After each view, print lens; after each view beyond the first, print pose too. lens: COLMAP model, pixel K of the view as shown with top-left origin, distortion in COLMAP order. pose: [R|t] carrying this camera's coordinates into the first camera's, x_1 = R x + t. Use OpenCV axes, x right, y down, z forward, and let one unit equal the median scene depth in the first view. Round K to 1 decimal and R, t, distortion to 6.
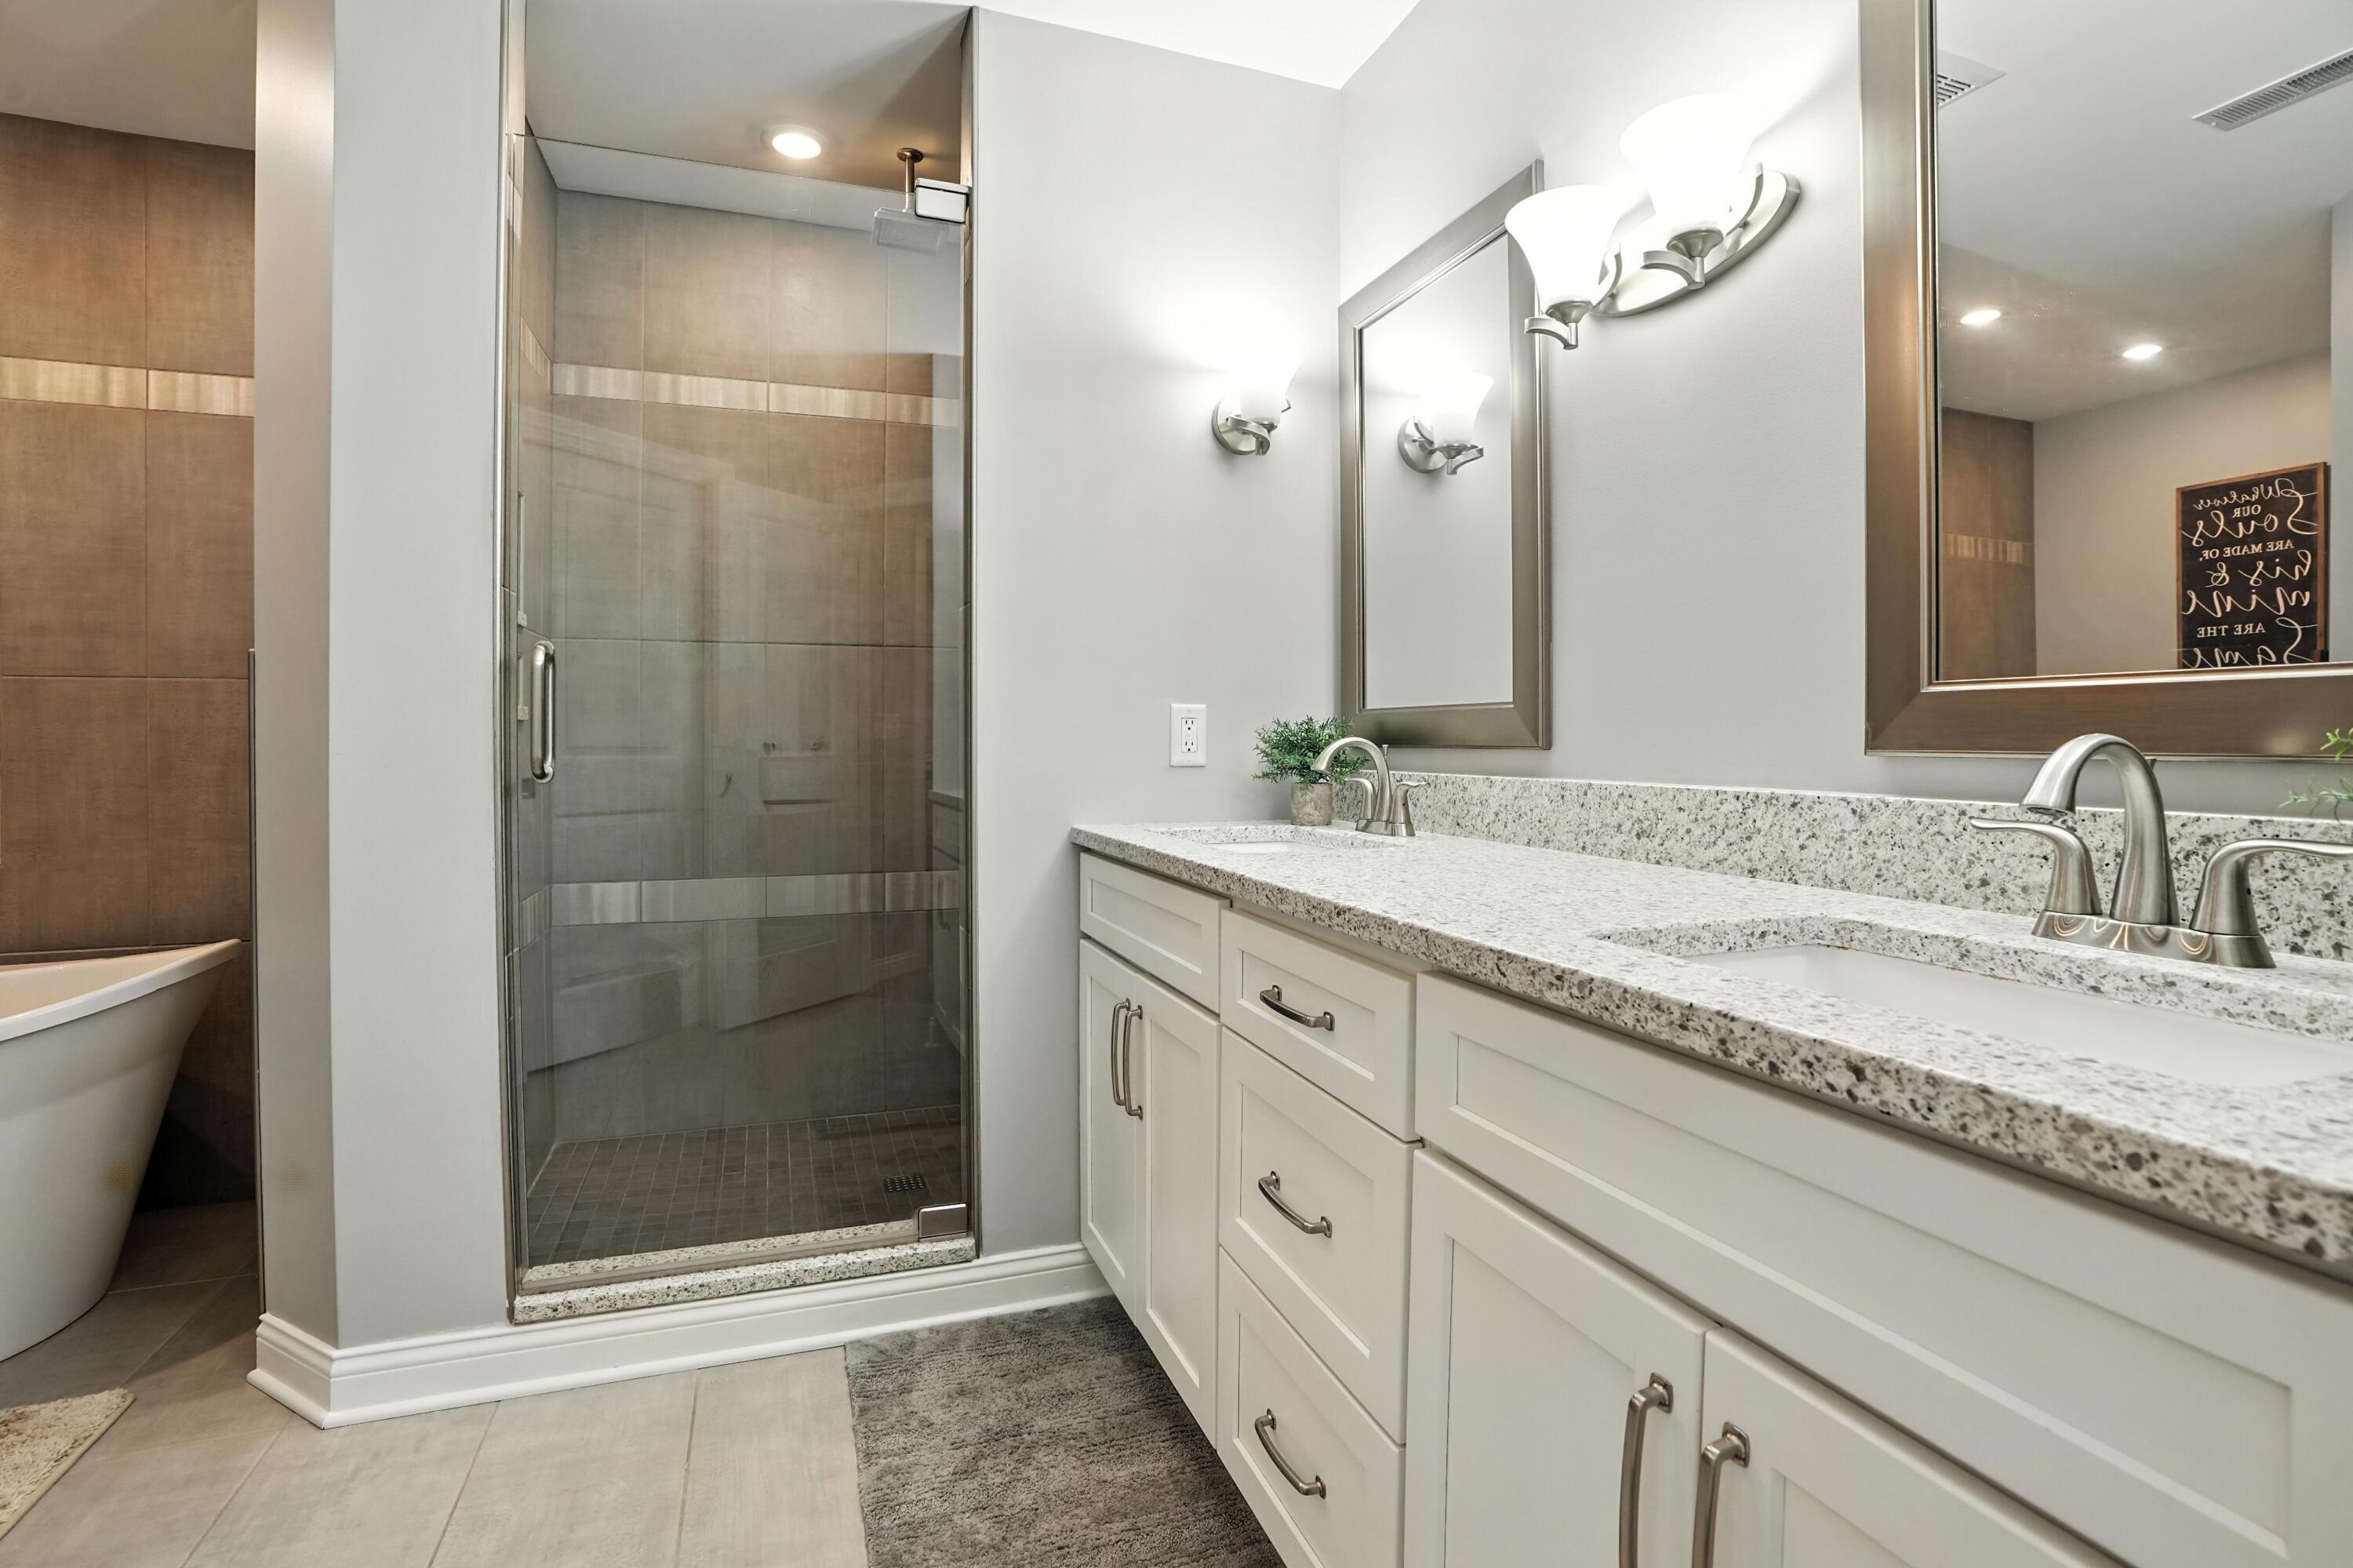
lens RADIAL K [[1092.2, 0, 1179.2], [0, 1092.2, 773.8], [0, 0, 1]] dist [-0.013204, 0.002198]
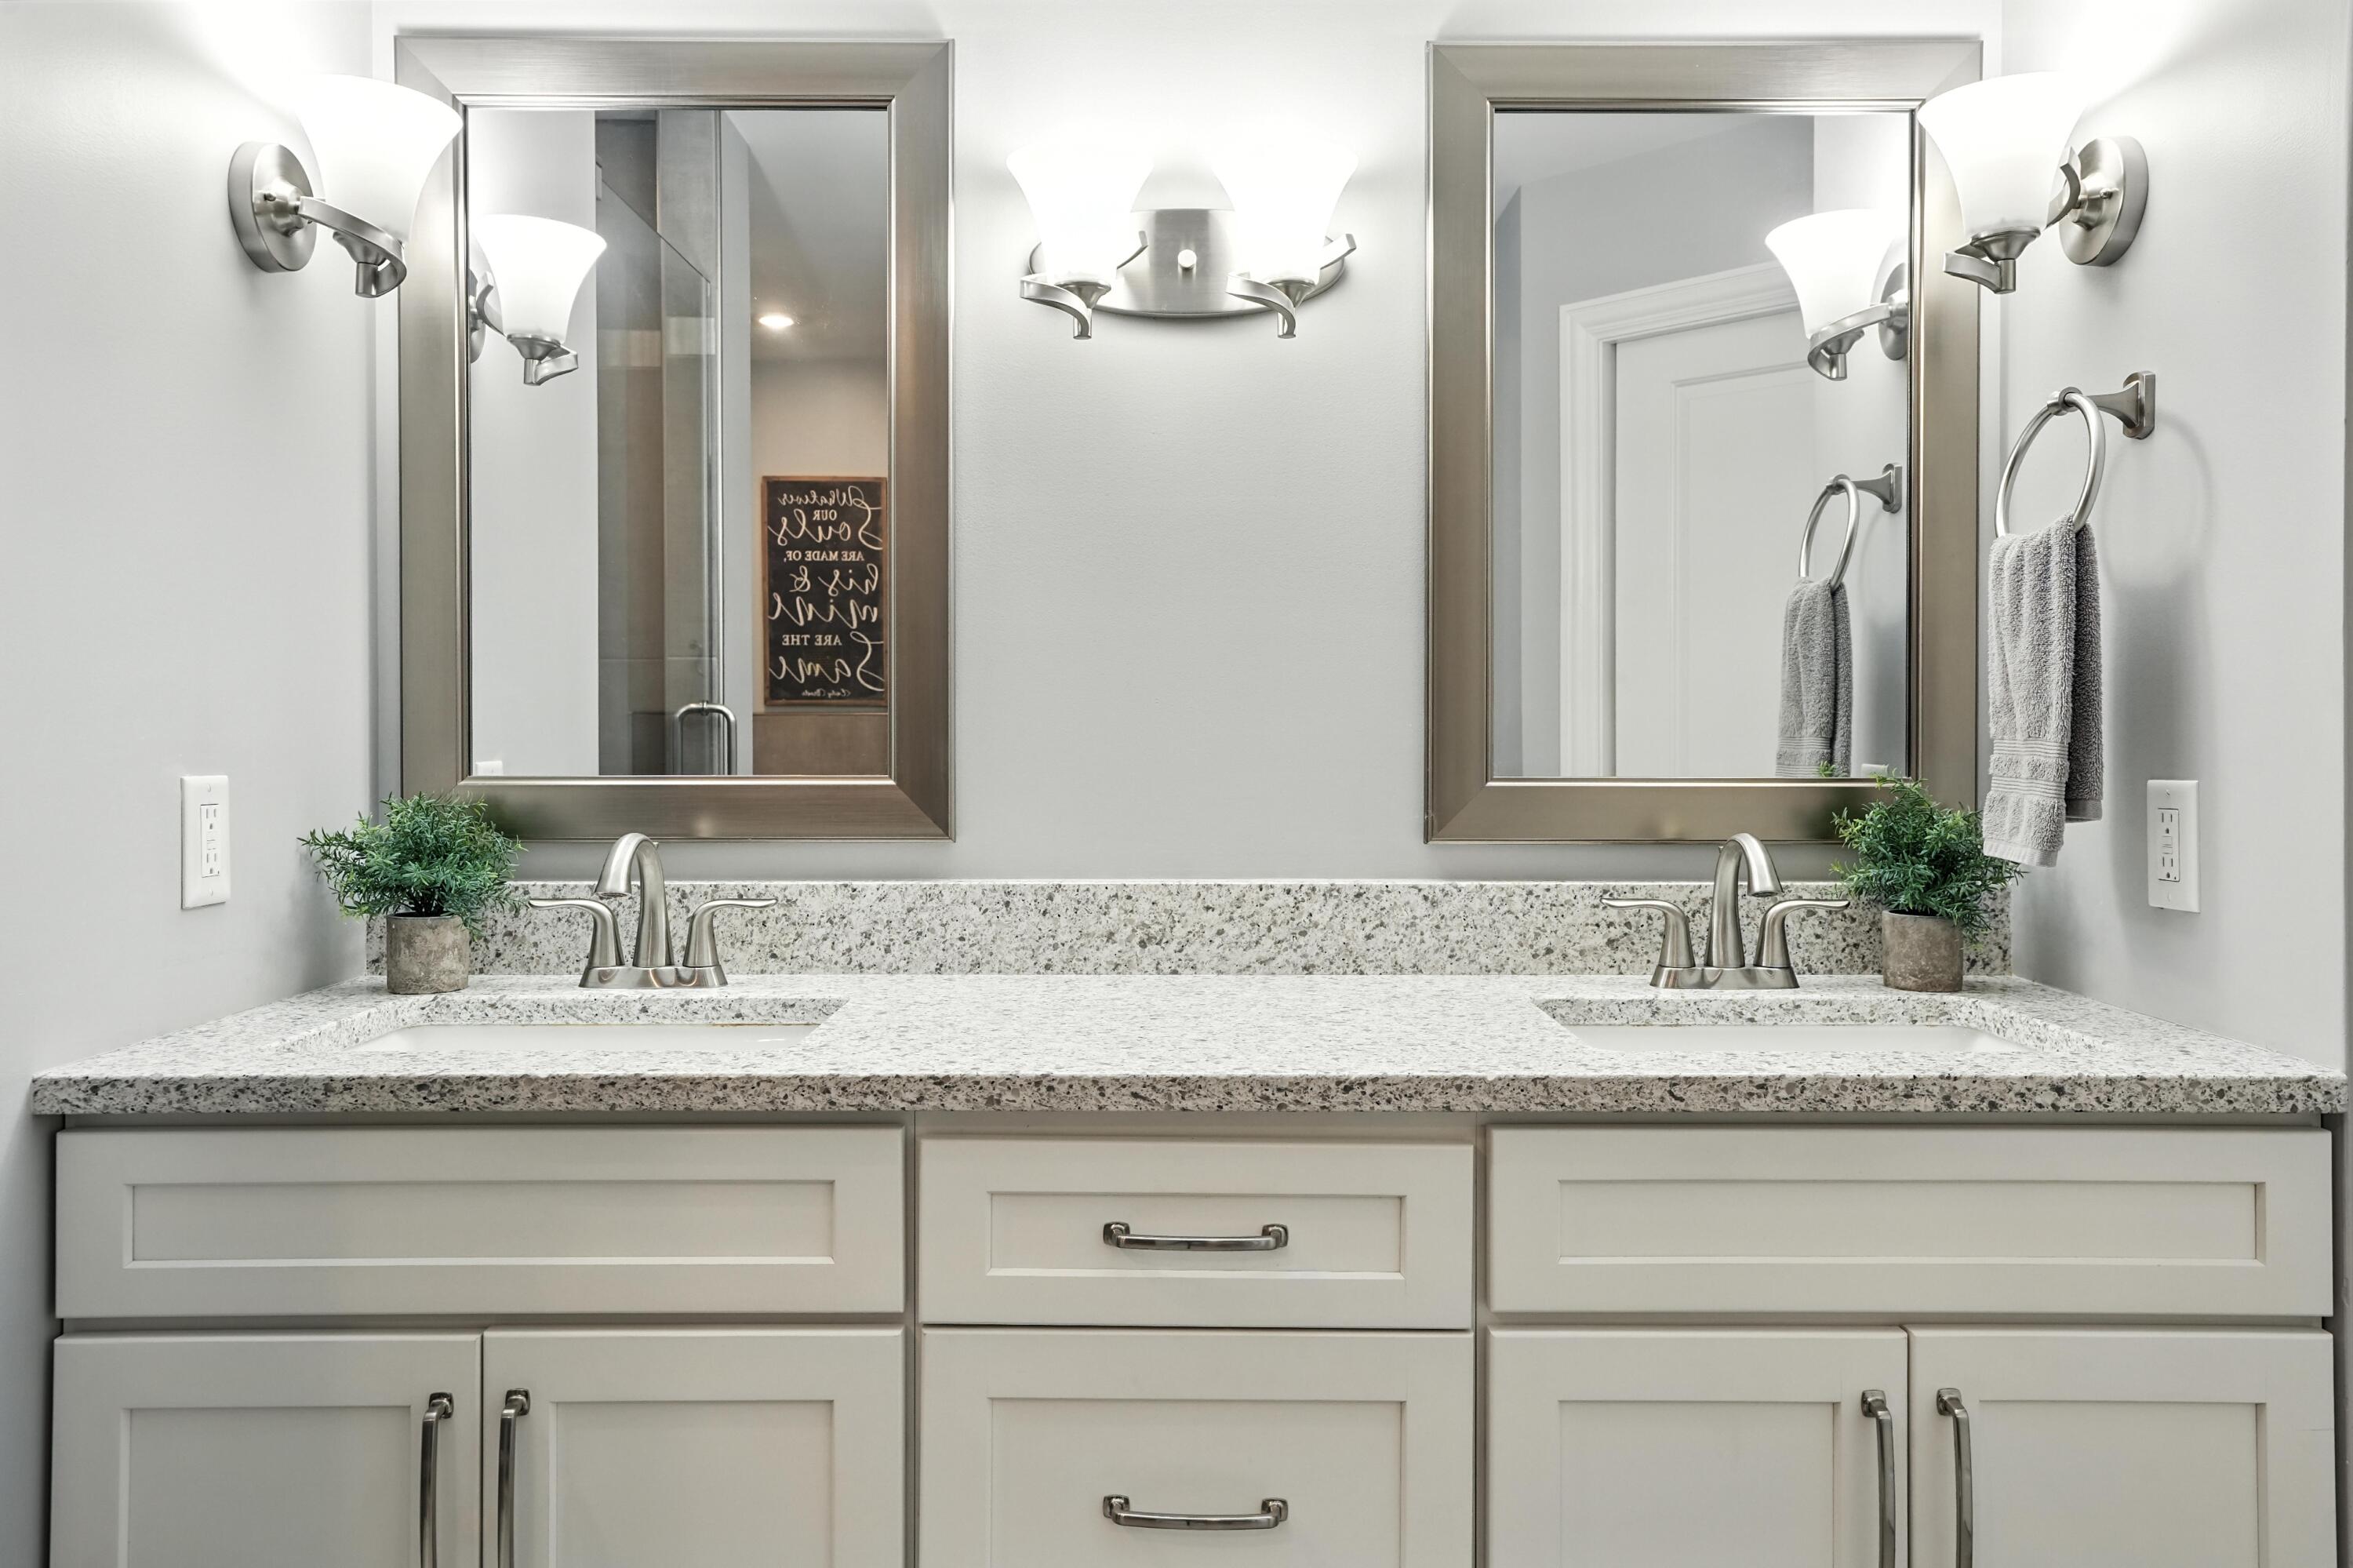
lens RADIAL K [[1720.6, 0, 1174.2], [0, 1720.6, 770.6], [0, 0, 1]] dist [0.008492, 0.015780]
pose [[0.363291, -0.025280, 0.931333, -1.027929], [0.030760, 0.999412, 0.015129, -0.122621], [-0.931168, 0.023151, 0.363855, 0.631195]]
